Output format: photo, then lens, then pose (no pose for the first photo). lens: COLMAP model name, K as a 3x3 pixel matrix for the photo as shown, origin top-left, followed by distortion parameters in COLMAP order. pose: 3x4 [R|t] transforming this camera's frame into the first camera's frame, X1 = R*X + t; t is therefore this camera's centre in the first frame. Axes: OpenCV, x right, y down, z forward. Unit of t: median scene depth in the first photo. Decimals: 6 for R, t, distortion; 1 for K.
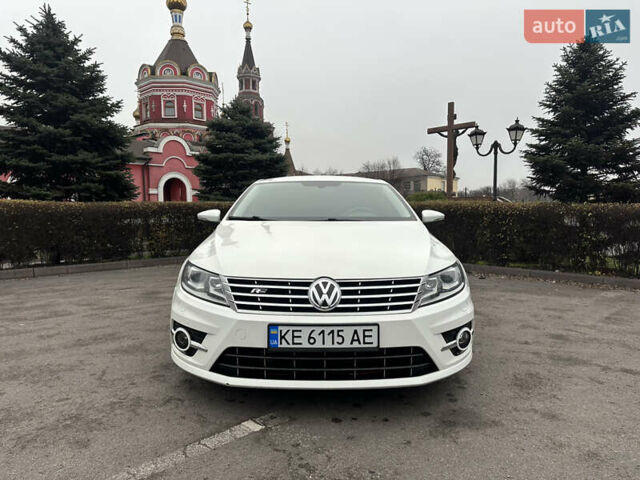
lens RADIAL K [[456.7, 0, 333.9], [0, 456.7, 234.9], [0, 0, 1]] dist [0.030783, -0.053506]
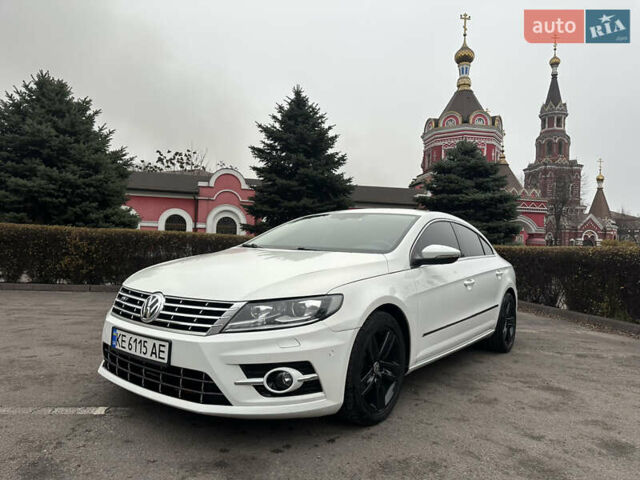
lens RADIAL K [[456.7, 0, 323.0], [0, 456.7, 239.6], [0, 0, 1]] dist [0.030783, -0.053506]
pose [[0.782145, 0.013706, -0.622946, 0.251801], [-0.069349, 0.995462, -0.065169, 0.002592], [0.619225, 0.094172, 0.779546, 0.096177]]
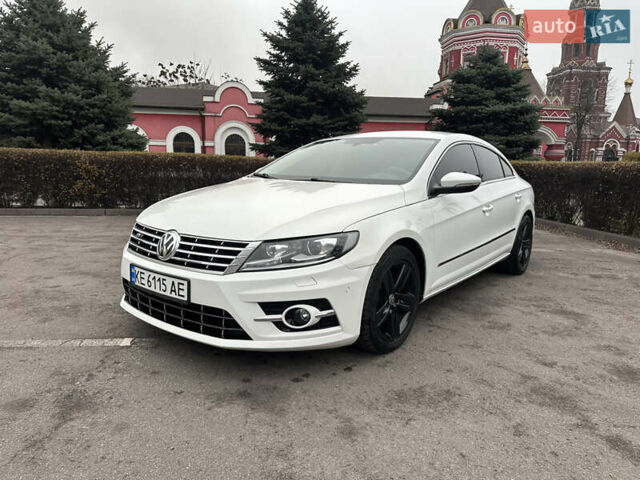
lens RADIAL K [[456.7, 0, 319.2], [0, 456.7, 242.9], [0, 0, 1]] dist [0.030783, -0.053506]
pose [[0.762755, 0.123014, -0.634880, 0.243901], [-0.052819, 0.990312, 0.128425, -0.009435], [0.644527, -0.064424, 0.761863, 0.100573]]
